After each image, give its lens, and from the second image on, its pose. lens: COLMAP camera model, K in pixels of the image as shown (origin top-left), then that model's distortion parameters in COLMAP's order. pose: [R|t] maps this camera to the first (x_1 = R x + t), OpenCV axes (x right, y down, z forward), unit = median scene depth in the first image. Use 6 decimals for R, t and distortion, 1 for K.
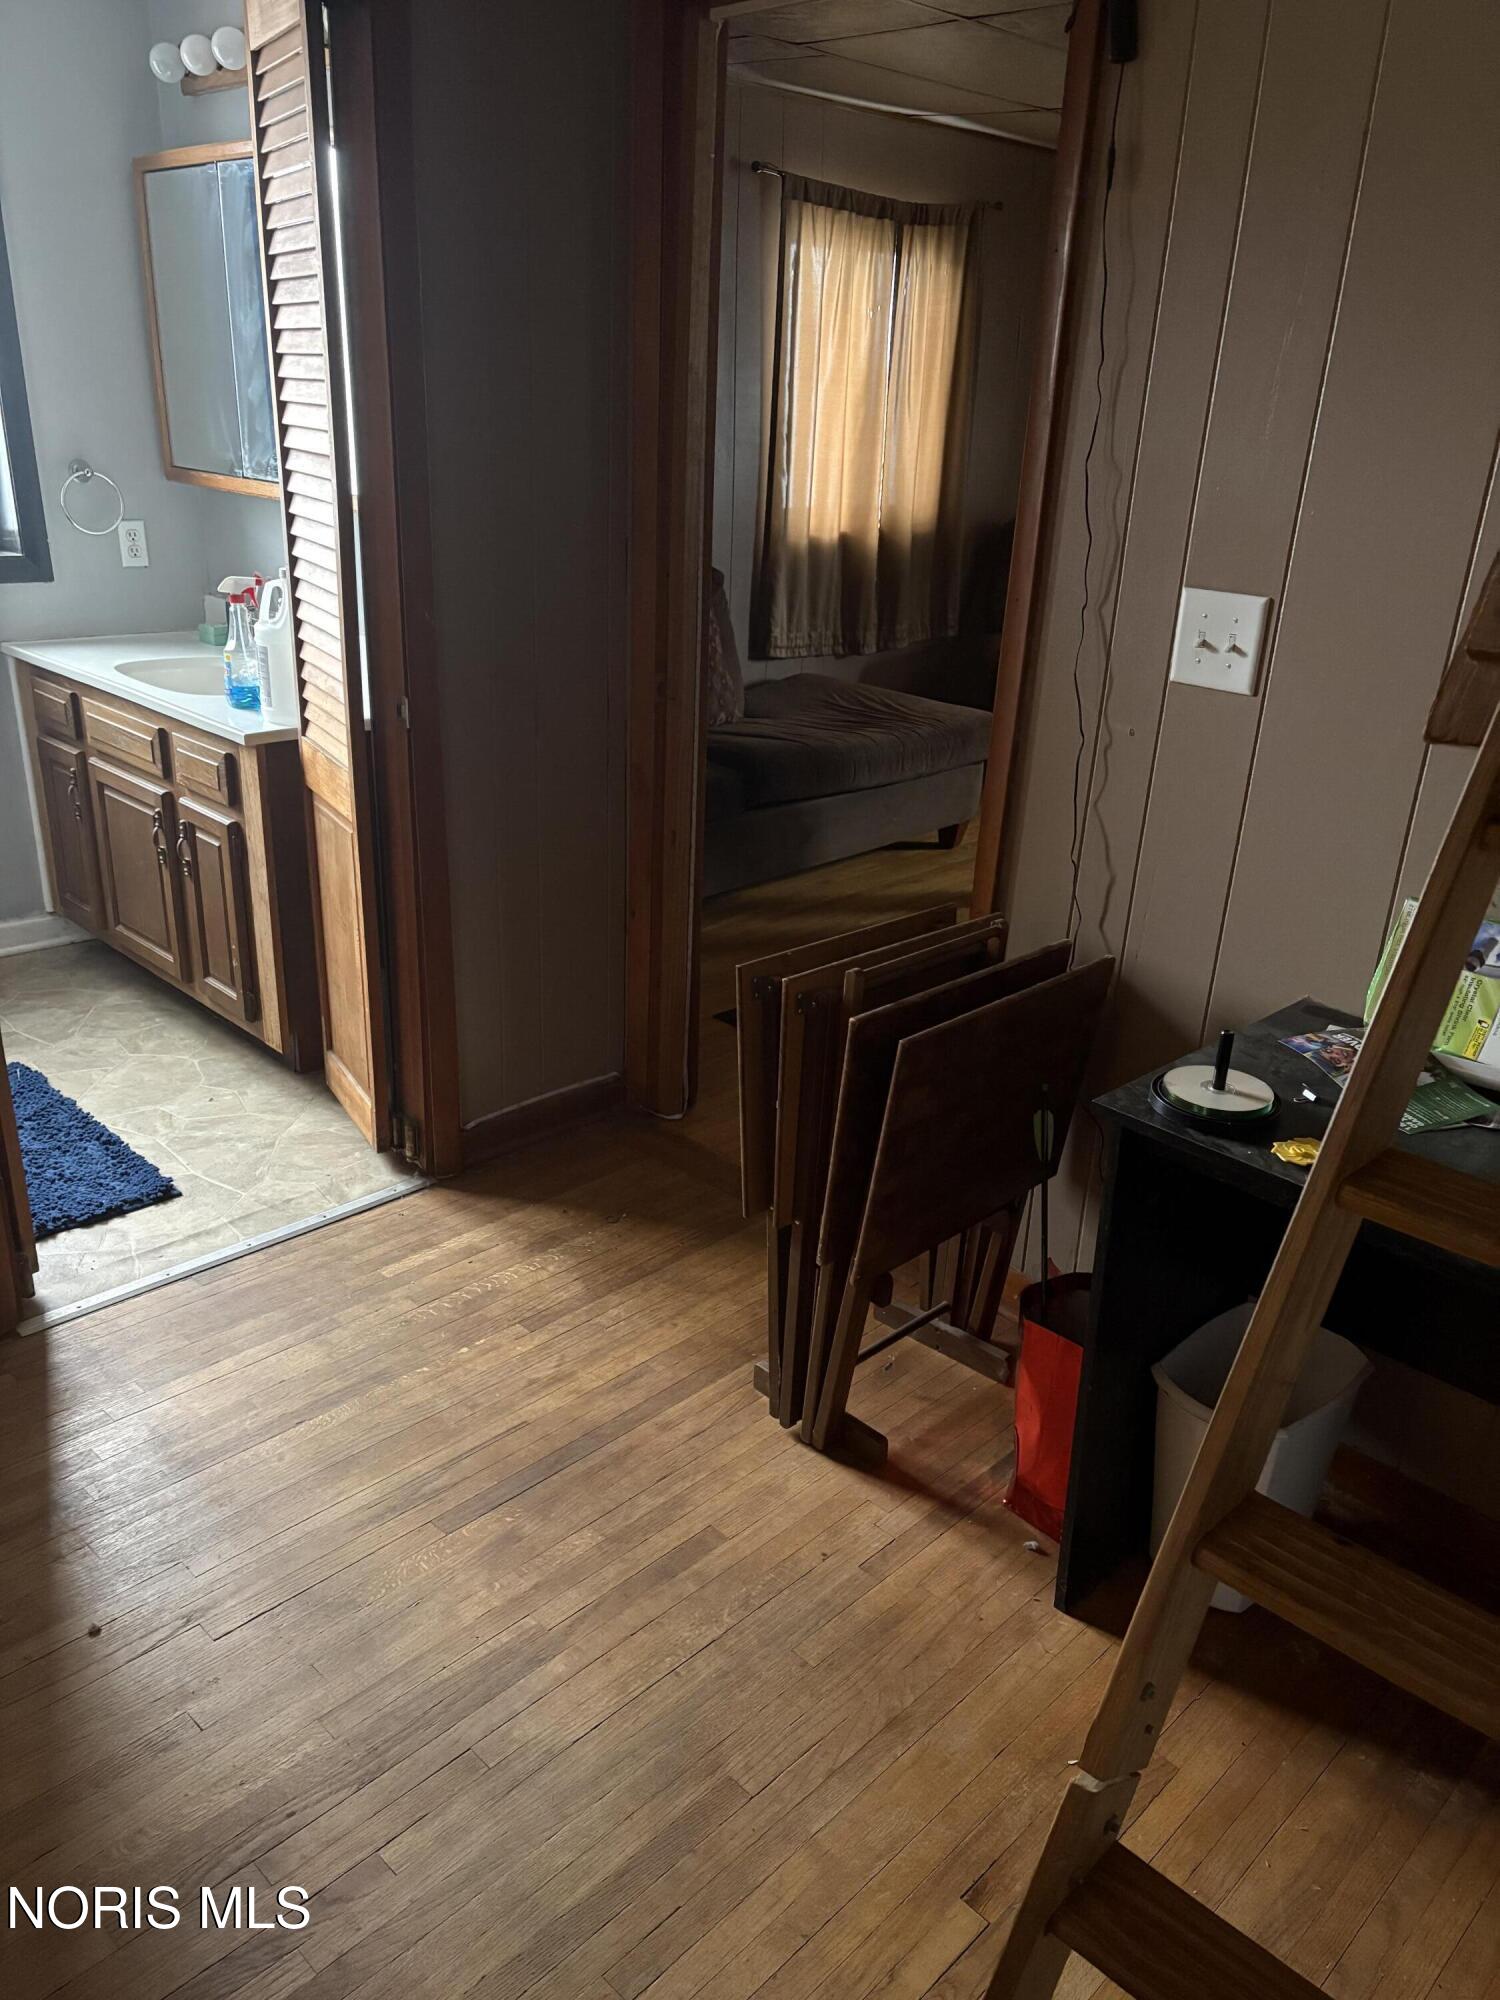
lens RADIAL K [[1522.5, 0, 742.9], [0, 1522.5, 1028.9], [0, 0, 1]] dist [0.069749, -0.070742]
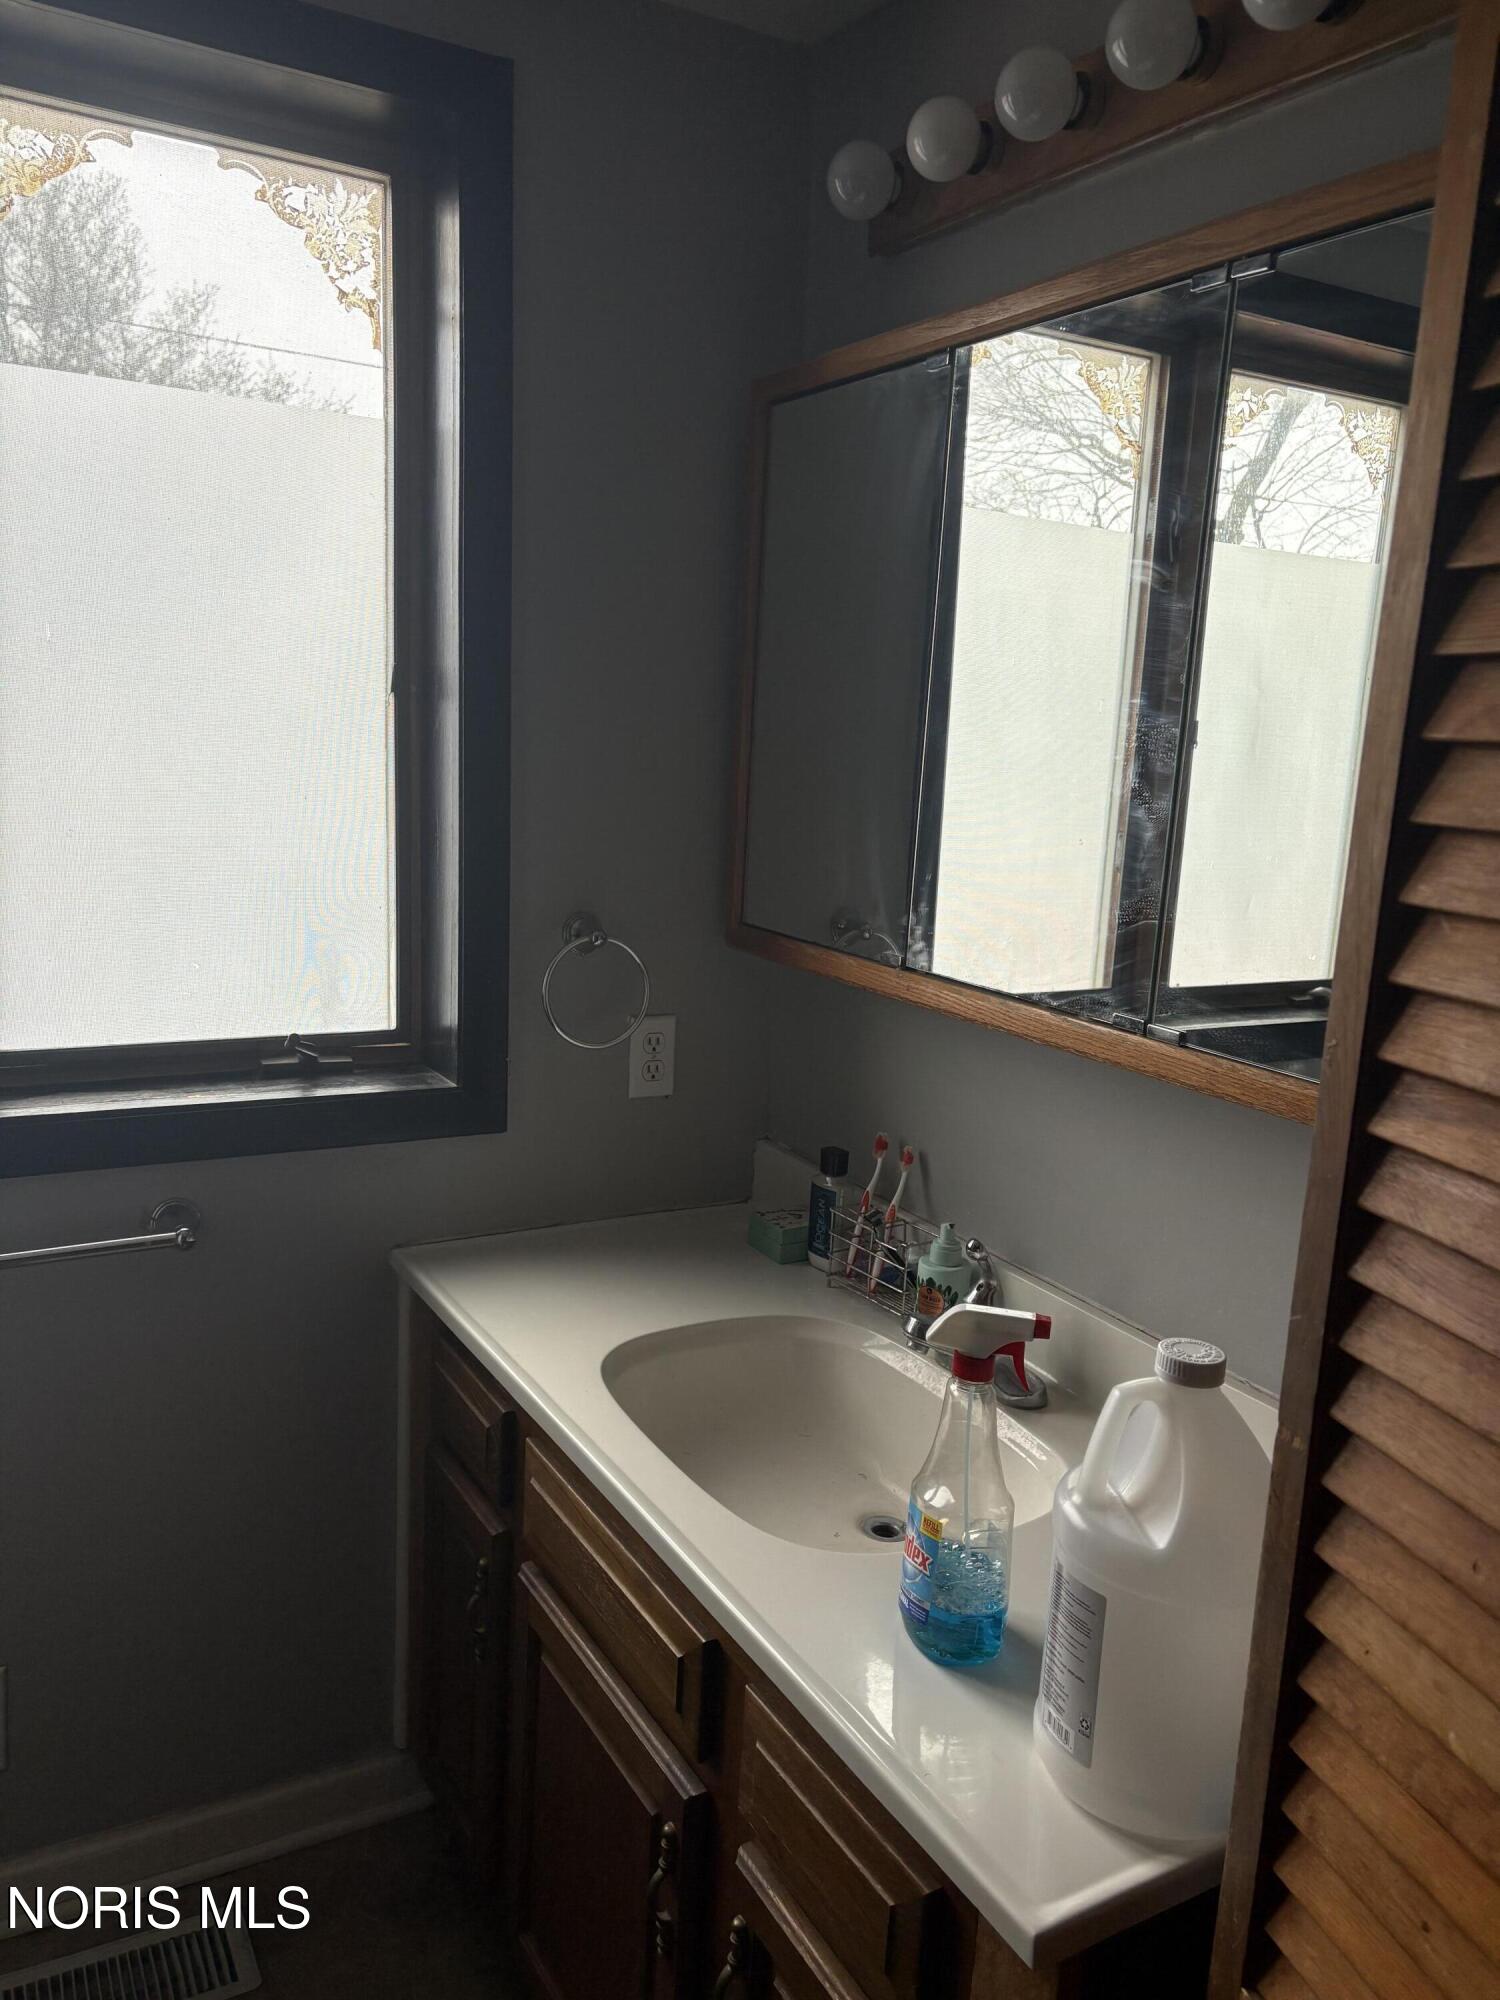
lens RADIAL K [[1522.5, 0, 742.9], [0, 1522.5, 1028.9], [0, 0, 1]] dist [0.069749, -0.070742]
pose [[0.969134, 0.057257, -0.239794, -0.257188], [-0.106504, 0.974447, -0.197764, -0.239764], [0.222343, 0.217198, 0.950468, 0.542748]]
